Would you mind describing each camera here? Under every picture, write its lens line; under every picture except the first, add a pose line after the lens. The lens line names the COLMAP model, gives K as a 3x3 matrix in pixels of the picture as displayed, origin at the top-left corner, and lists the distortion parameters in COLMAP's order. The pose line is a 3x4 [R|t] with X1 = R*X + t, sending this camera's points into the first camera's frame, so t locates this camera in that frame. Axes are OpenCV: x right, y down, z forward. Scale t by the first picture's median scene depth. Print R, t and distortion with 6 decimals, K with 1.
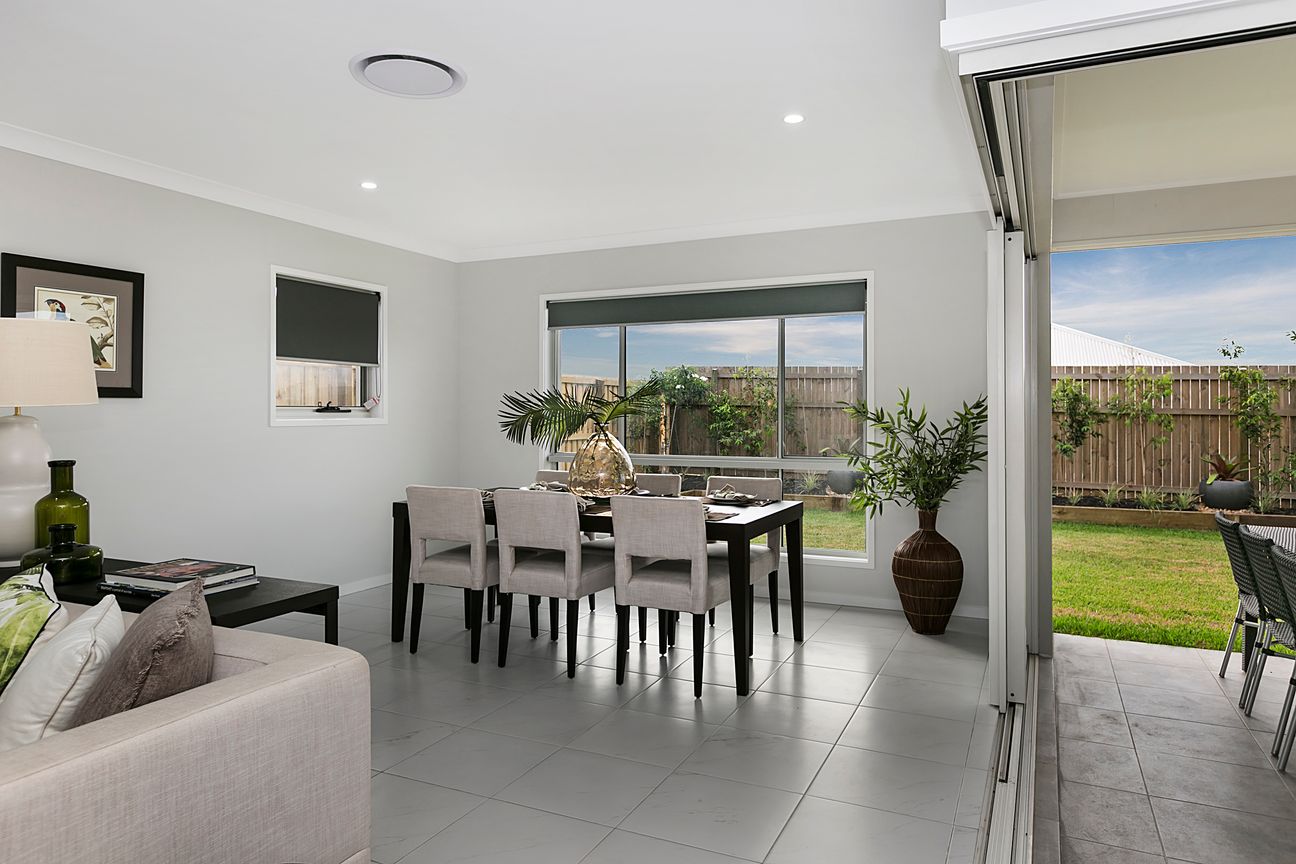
lens RADIAL K [[836.1, 0, 648.0], [0, 836.1, 432.0], [0, 0, 1]] dist [0.002204, 0.000633]
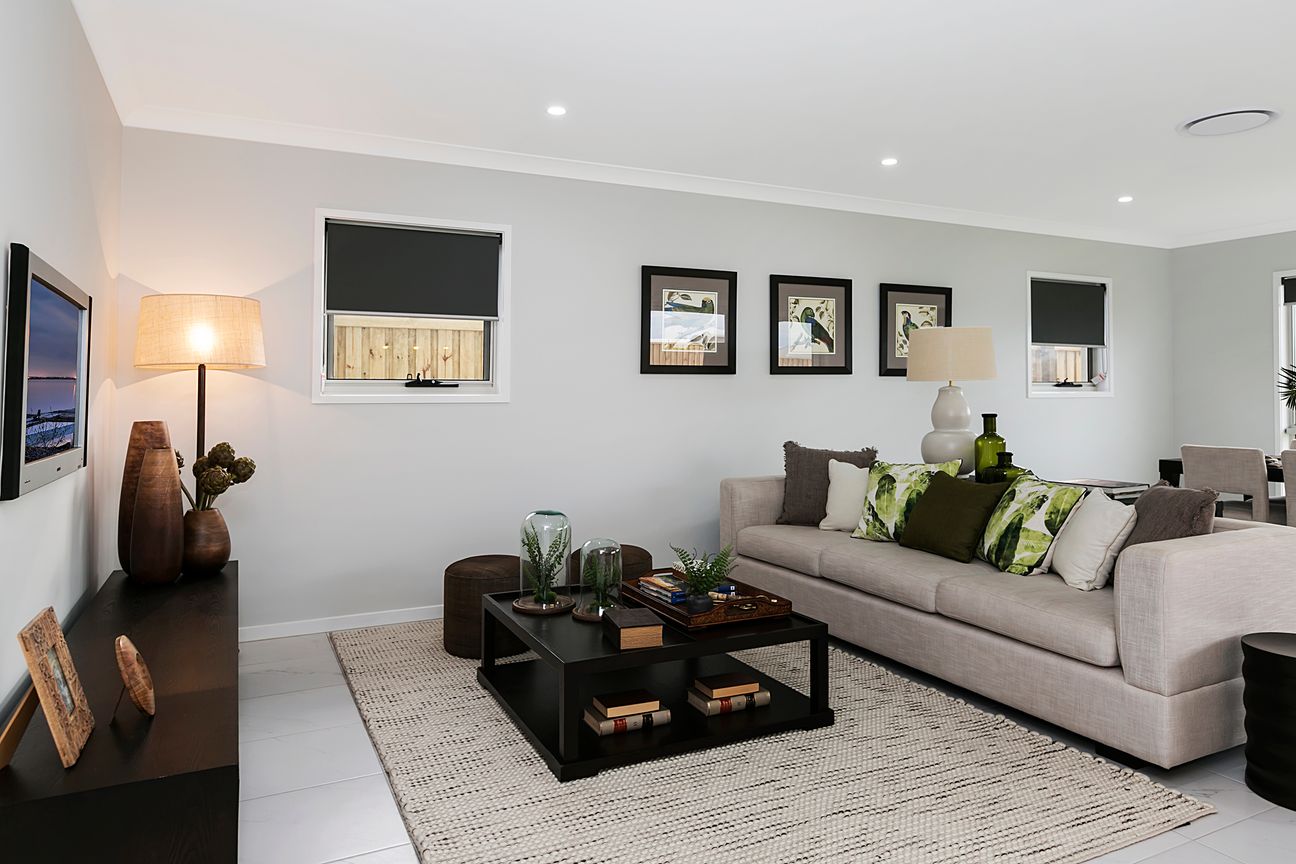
lens RADIAL K [[833.0, 0, 645.9], [0, 833.0, 382.3], [0, 0, 1]] dist [0.001274, -0.000817]
pose [[0.782027, -0.012682, -0.623116, -0.114149], [-0.010819, 0.999366, -0.033918, 0.018121], [0.623151, 0.033266, 0.781394, -0.337326]]
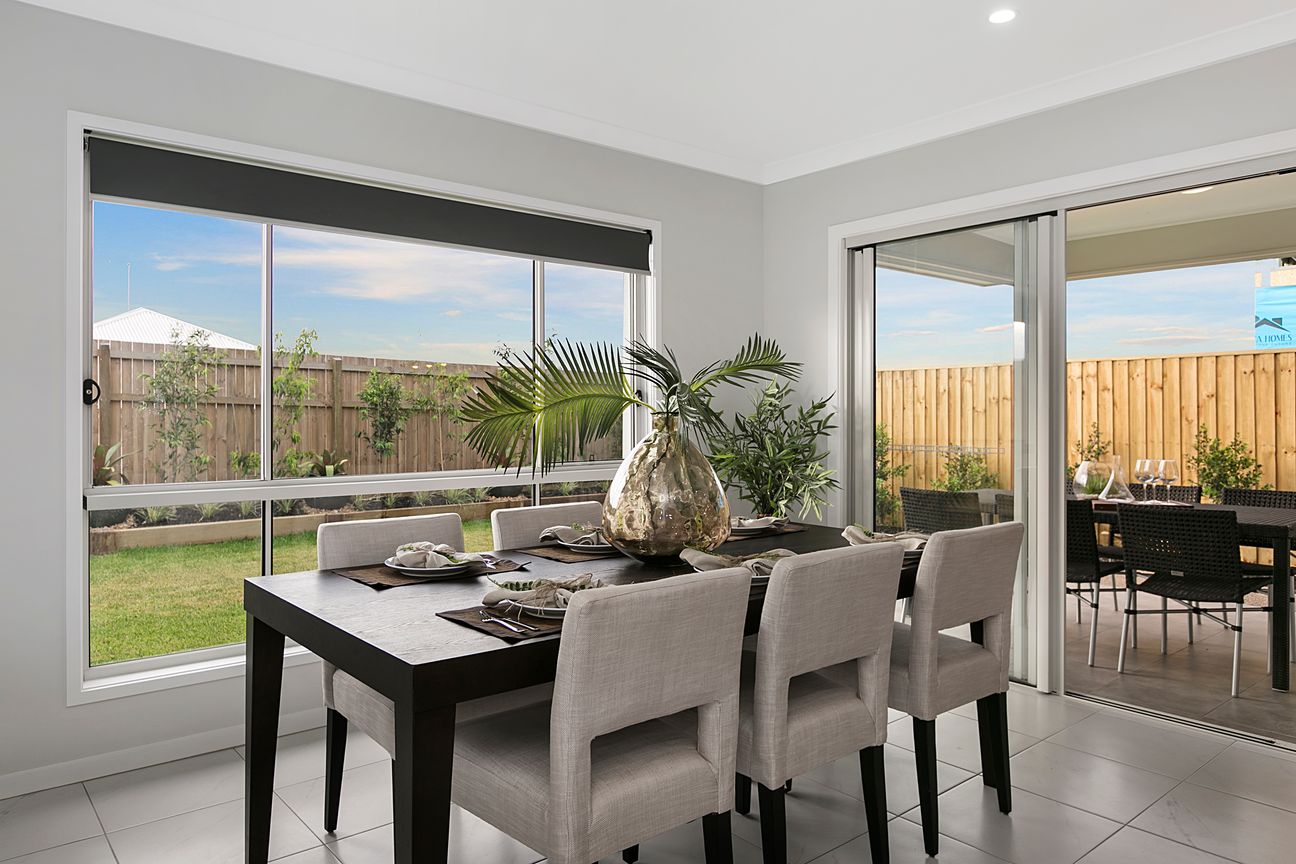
lens RADIAL K [[865.4, 0, 648.0], [0, 865.4, 432.0], [0, 0, 1]] dist [-0.089689, 0.000288]
pose [[0.413725, -0.005434, 0.910386, -0.462037], [0.003396, 0.999984, 0.004425, 0.000916], [-0.910395, 0.001261, 0.413737, 0.660291]]
